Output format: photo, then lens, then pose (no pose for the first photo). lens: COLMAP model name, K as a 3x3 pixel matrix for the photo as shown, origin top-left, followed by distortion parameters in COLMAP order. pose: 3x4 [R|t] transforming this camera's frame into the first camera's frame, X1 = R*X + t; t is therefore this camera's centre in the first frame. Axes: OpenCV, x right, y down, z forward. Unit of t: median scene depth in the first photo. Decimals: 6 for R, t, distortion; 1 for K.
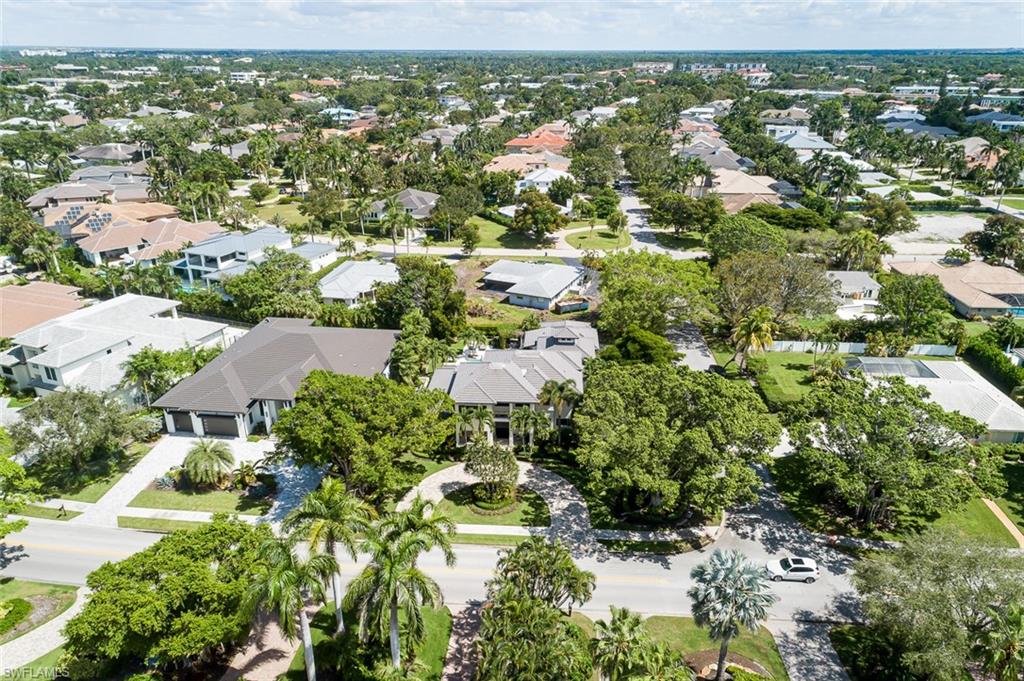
lens RADIAL K [[686.3, 0, 519.3], [0, 686.3, 343.2], [0, 0, 1]] dist [0.017954, 0.025244]
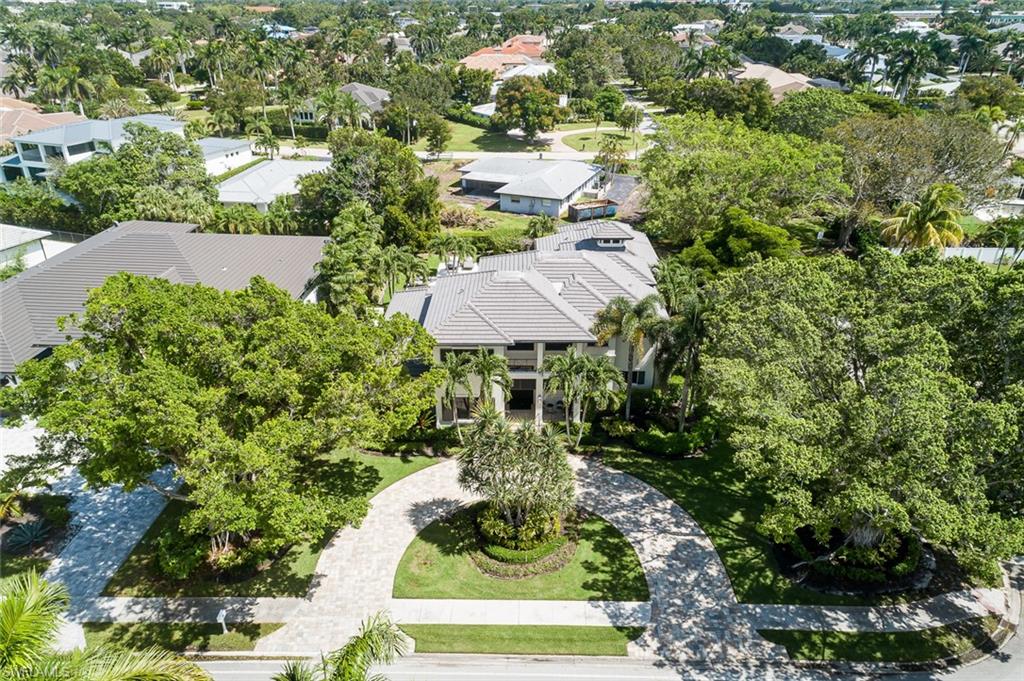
lens RADIAL K [[686.3, 0, 519.3], [0, 686.3, 343.2], [0, 0, 1]] dist [0.017954, 0.025244]
pose [[0.998313, -0.019060, 0.054837, -0.047602], [0.015779, 0.998095, 0.059646, 0.046551], [-0.055869, -0.058680, 0.996712, 0.401200]]
